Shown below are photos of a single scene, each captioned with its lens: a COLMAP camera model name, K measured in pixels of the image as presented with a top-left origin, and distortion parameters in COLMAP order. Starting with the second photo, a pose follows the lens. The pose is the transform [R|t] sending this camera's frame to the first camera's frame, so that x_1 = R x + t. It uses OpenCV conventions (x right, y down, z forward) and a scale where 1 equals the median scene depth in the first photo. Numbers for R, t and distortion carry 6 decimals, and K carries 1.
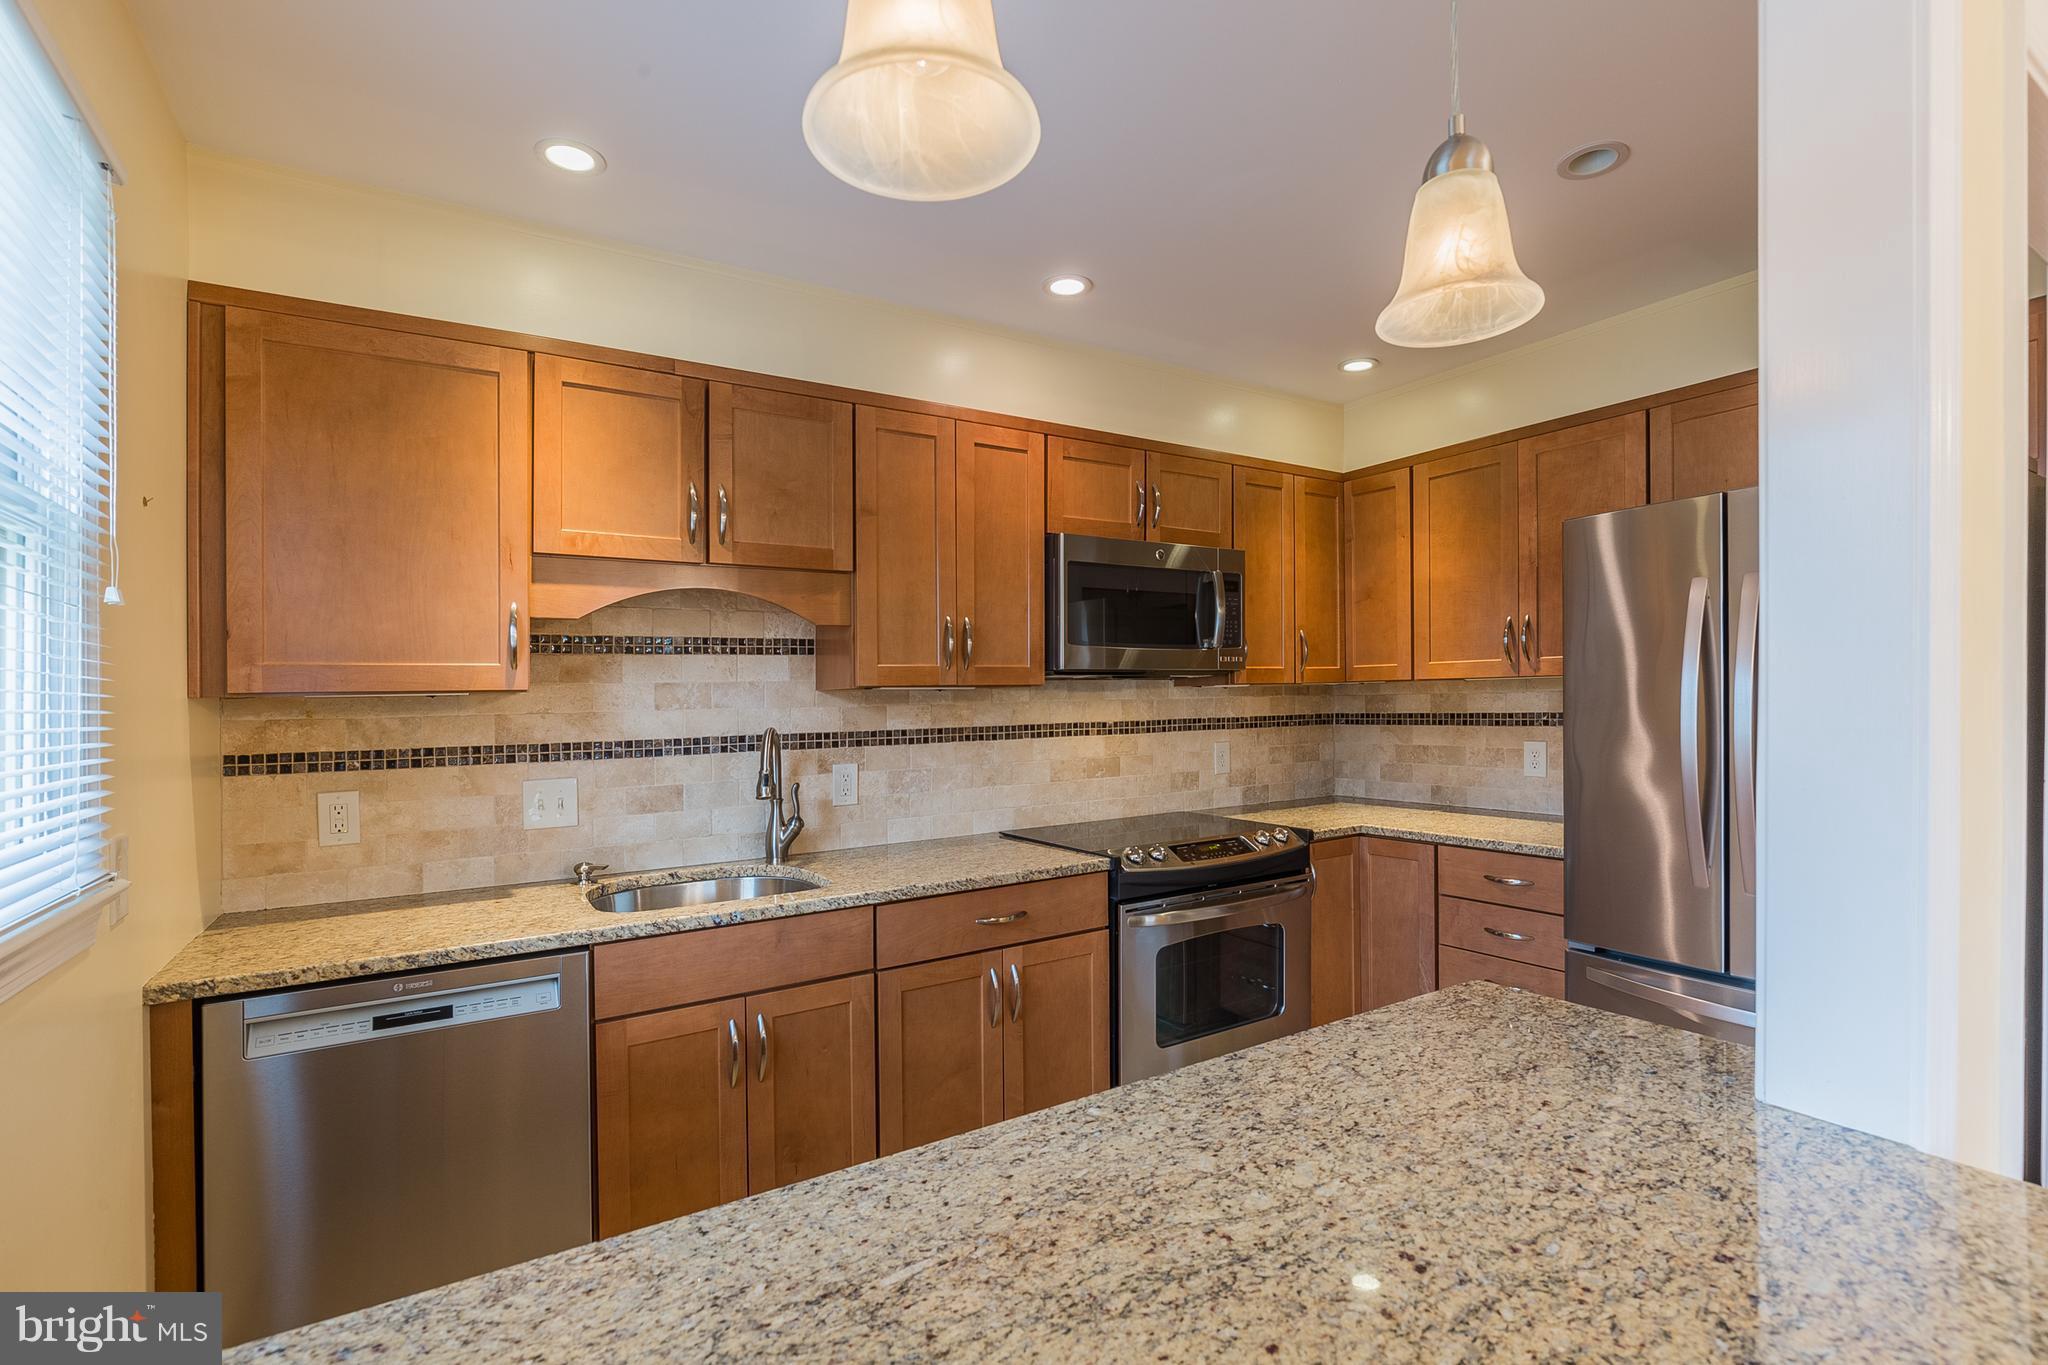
lens RADIAL K [[945.3, 0, 1034.9], [0, 945.3, 701.0], [0, 0, 1]] dist [-0.011045, -0.000063]
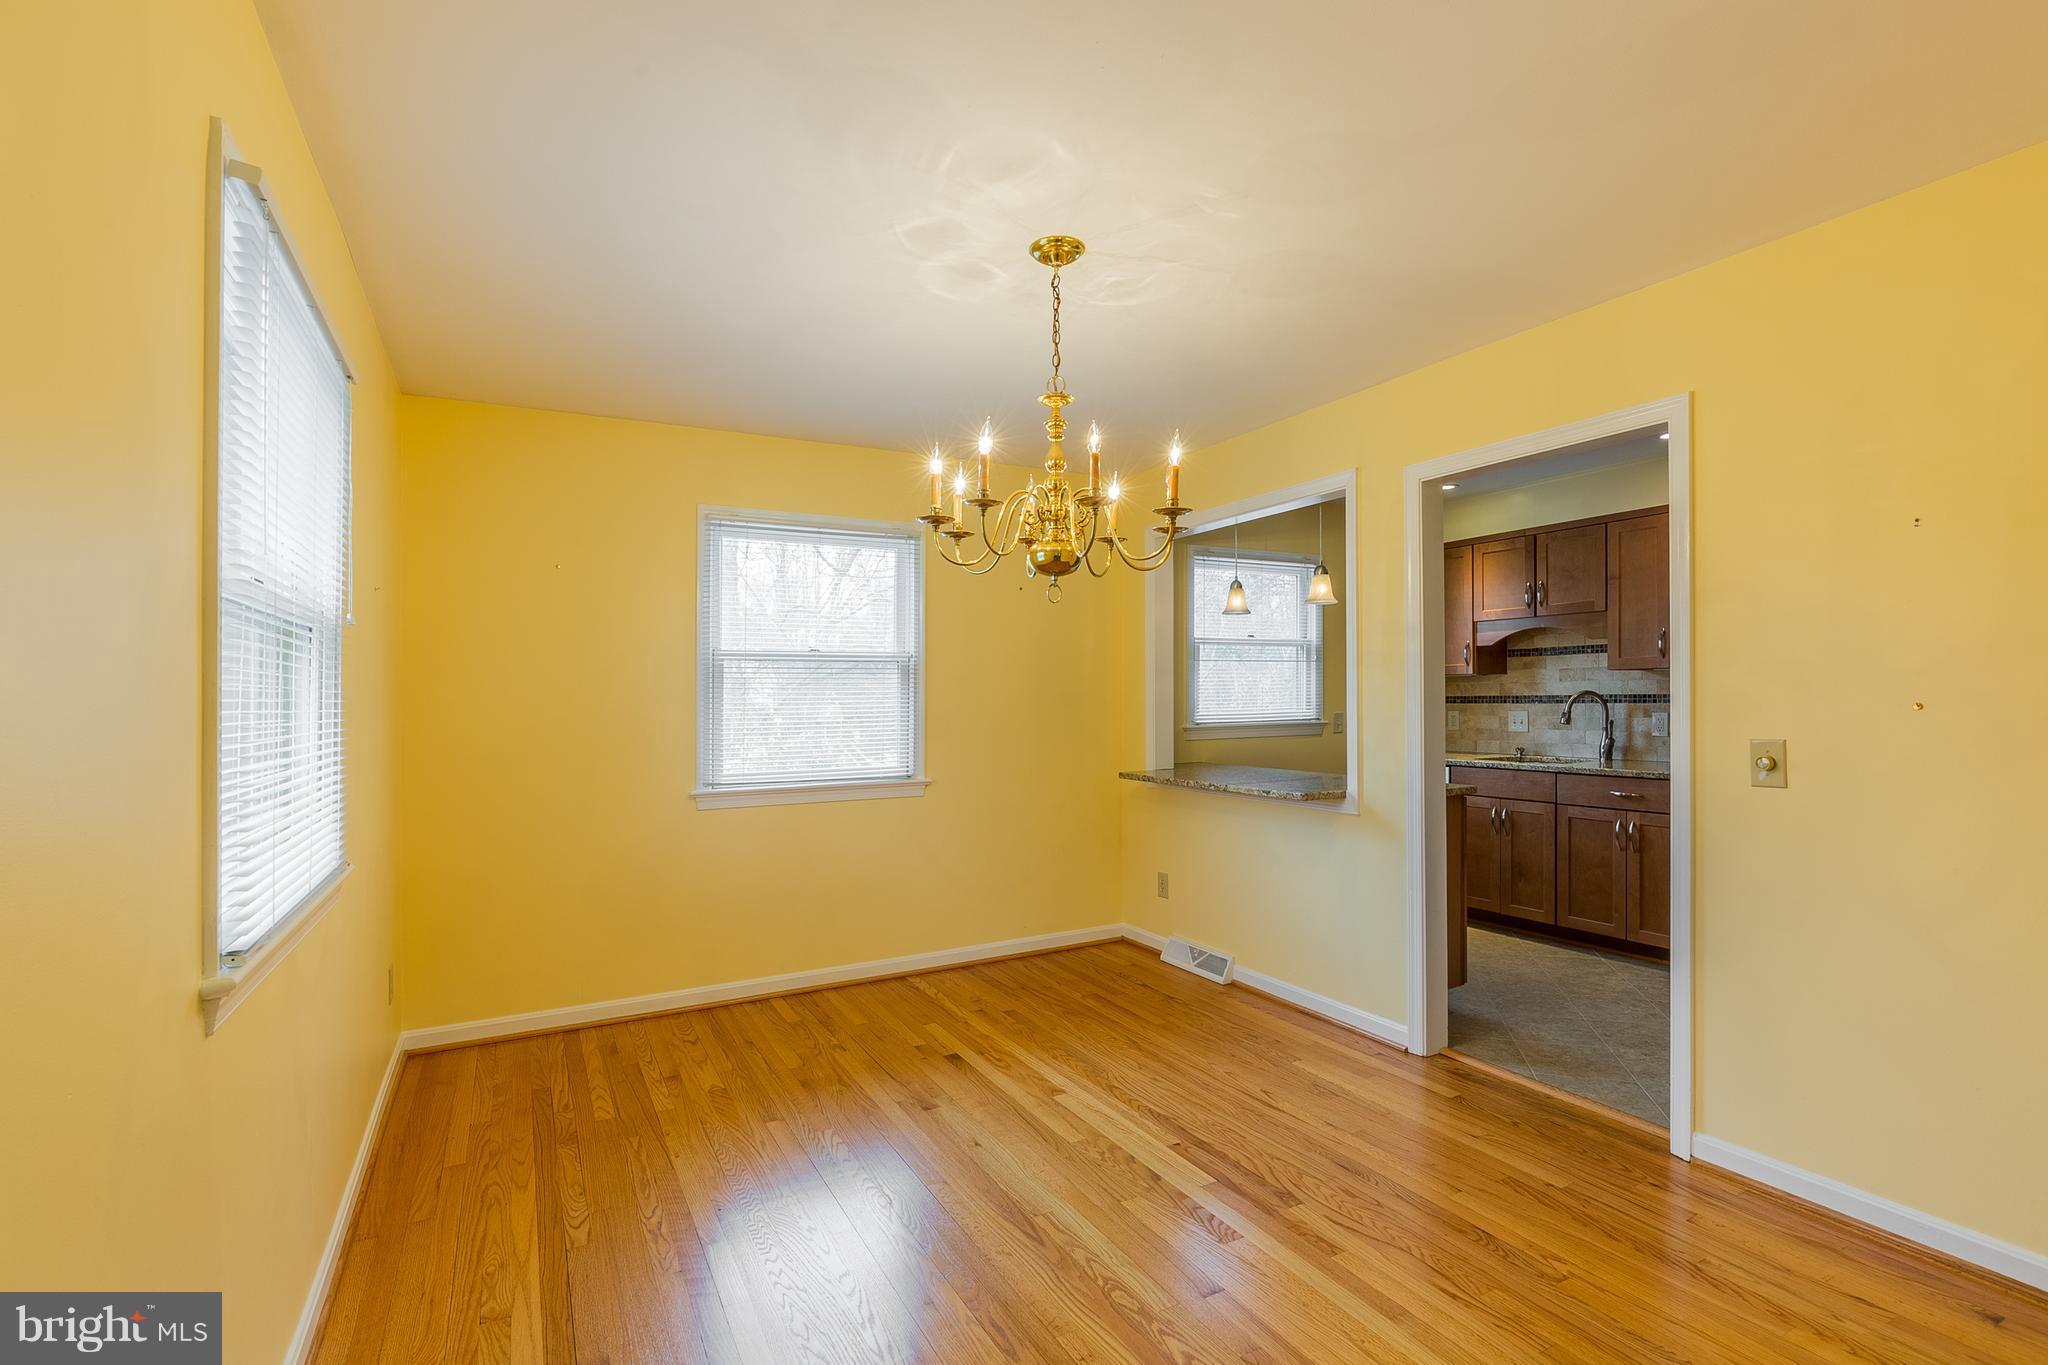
lens RADIAL K [[942.0, 0, 1021.4], [0, 942.0, 686.6], [0, 0, 1]] dist [-0.011326, -0.000273]
pose [[-0.073874, 0.013157, -0.997181, 1.725987], [0.015366, 0.999809, 0.012053, -0.021929], [0.997149, -0.014433, -0.074062, -0.047151]]
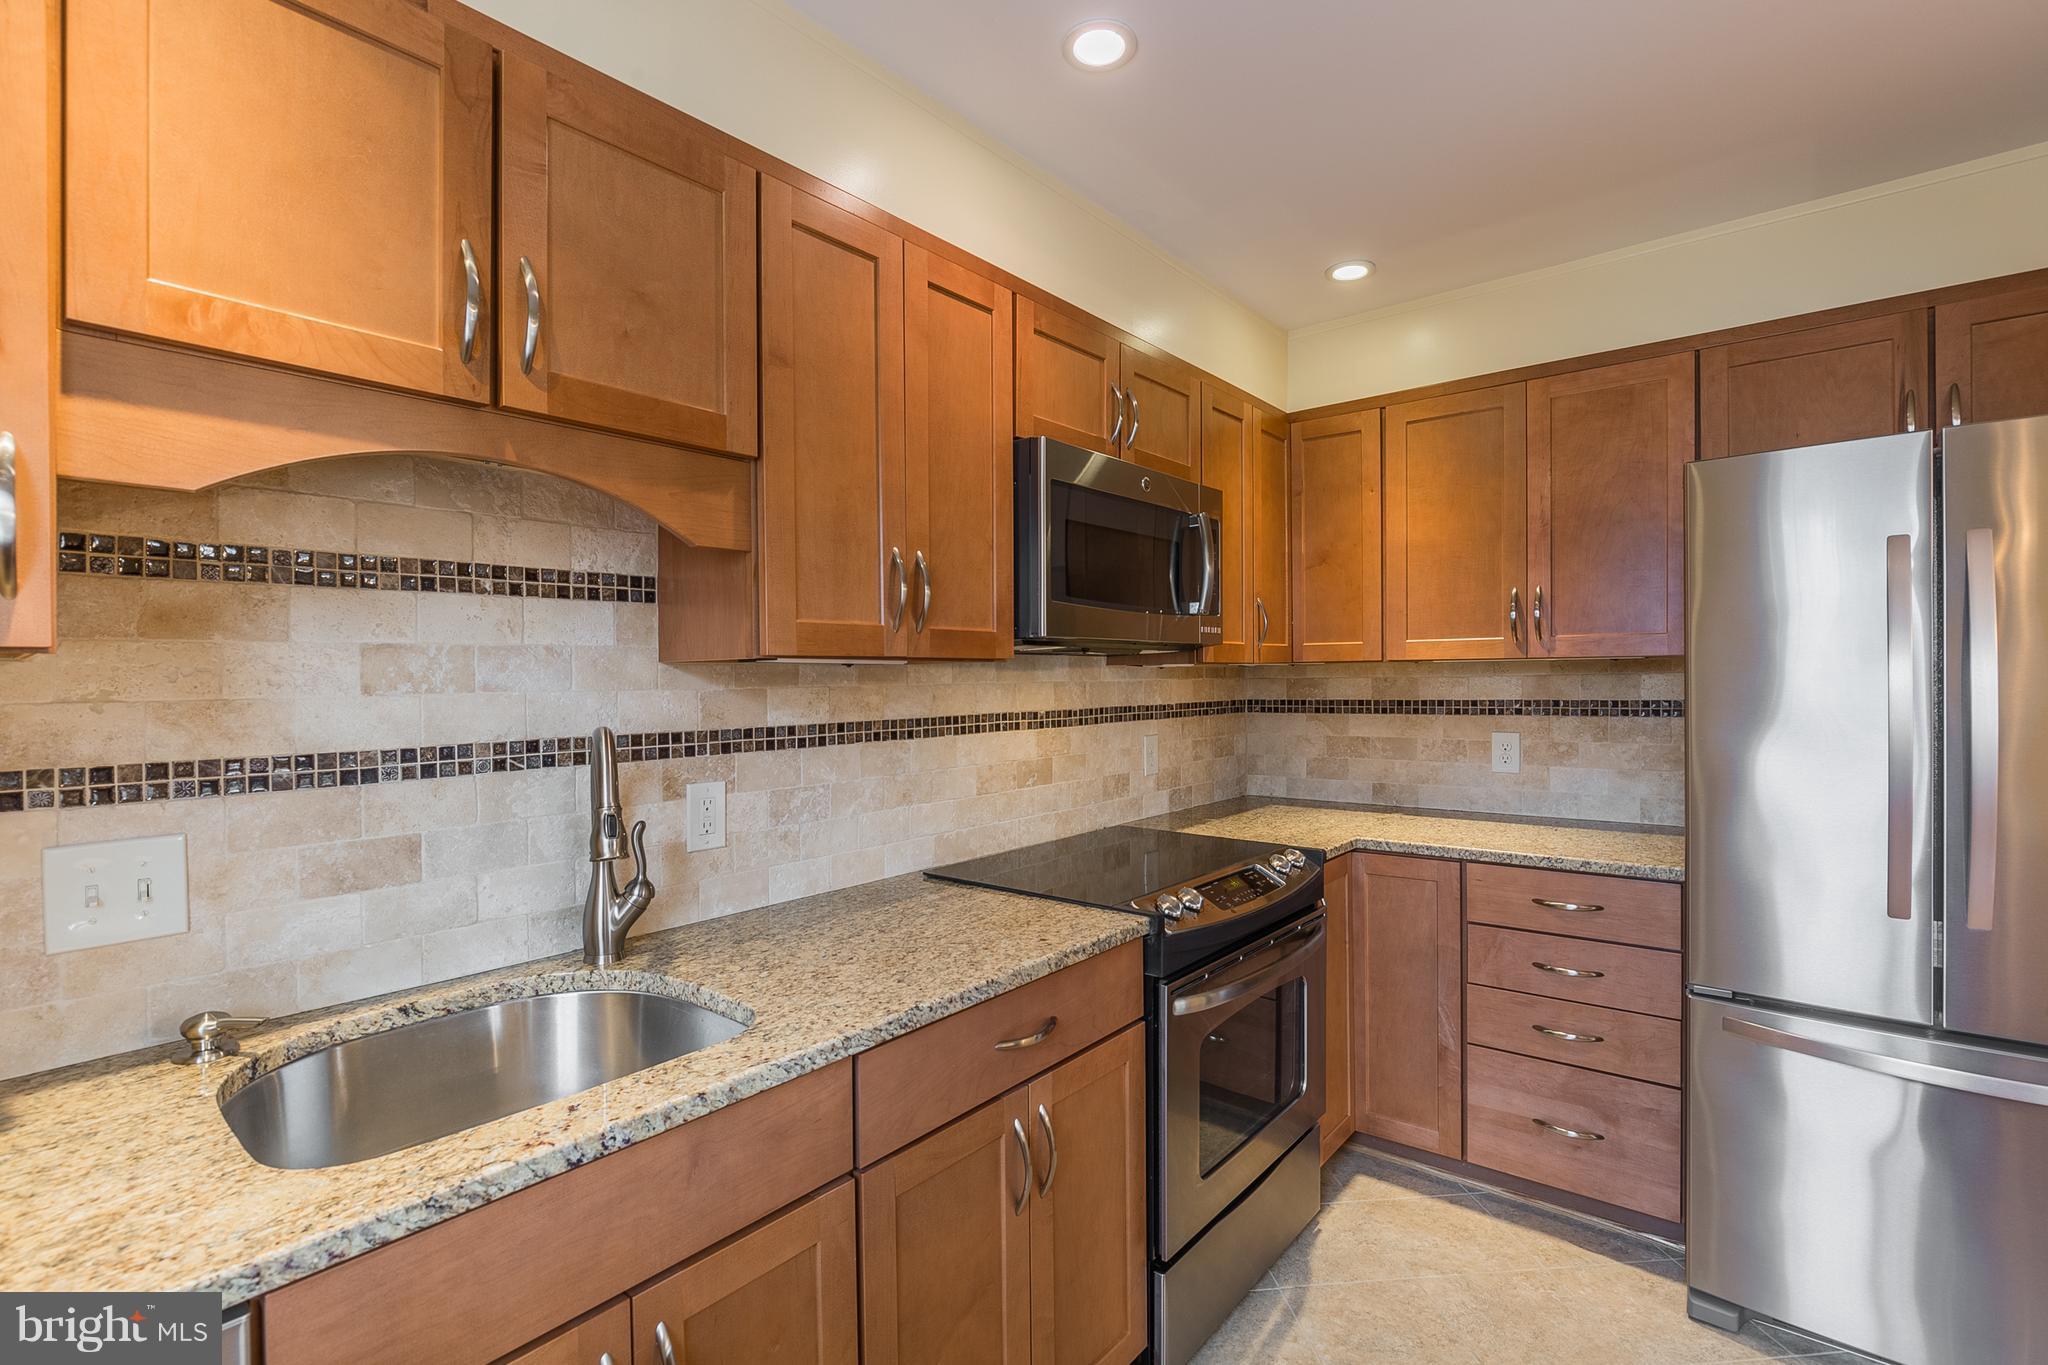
lens RADIAL K [[934.3, 0, 1024.8], [0, 934.3, 696.9], [0, 0, 1]] dist [-0.012549, 0.001072]
pose [[0.953181, 0.002335, 0.302391, -0.200669], [-0.006632, 0.999891, 0.013184, 0.001370], [-0.302327, -0.014572, 0.953093, 0.384115]]
